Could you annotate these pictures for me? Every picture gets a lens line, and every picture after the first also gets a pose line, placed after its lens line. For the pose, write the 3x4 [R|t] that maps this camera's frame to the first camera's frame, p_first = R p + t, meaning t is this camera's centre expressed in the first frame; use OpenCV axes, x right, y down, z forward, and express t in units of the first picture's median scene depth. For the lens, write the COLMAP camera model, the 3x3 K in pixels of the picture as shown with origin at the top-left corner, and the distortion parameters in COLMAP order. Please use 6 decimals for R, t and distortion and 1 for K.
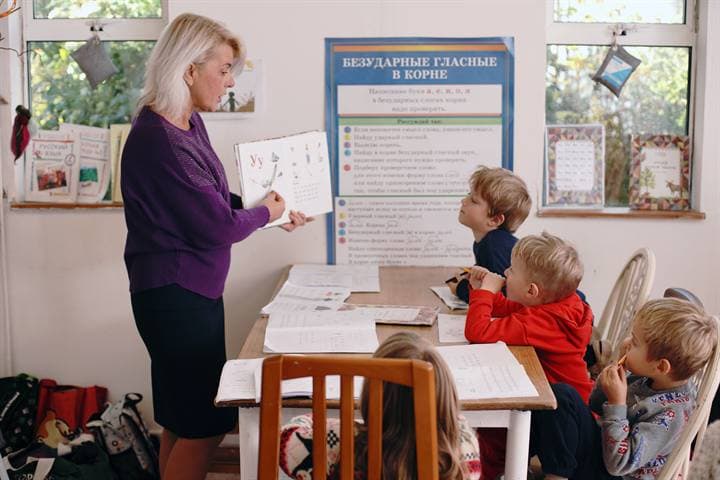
lens RADIAL K [[1064.3, 0, 360.0], [0, 1064.3, 240.0], [0, 0, 1]] dist [-0.115296, 0.017151]
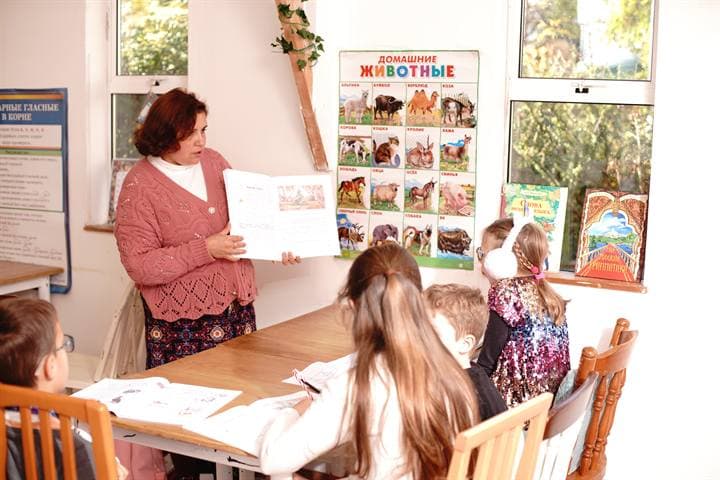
lens RADIAL K [[1064.3, 0, 360.0], [0, 1064.3, 240.0], [0, 0, 1]] dist [-0.115296, 0.017151]
pose [[0.880124, 0.072209, -0.469220, 1.053539], [-0.088389, 0.996007, -0.012517, -0.024100], [0.466443, 0.052490, 0.882992, 0.049517]]
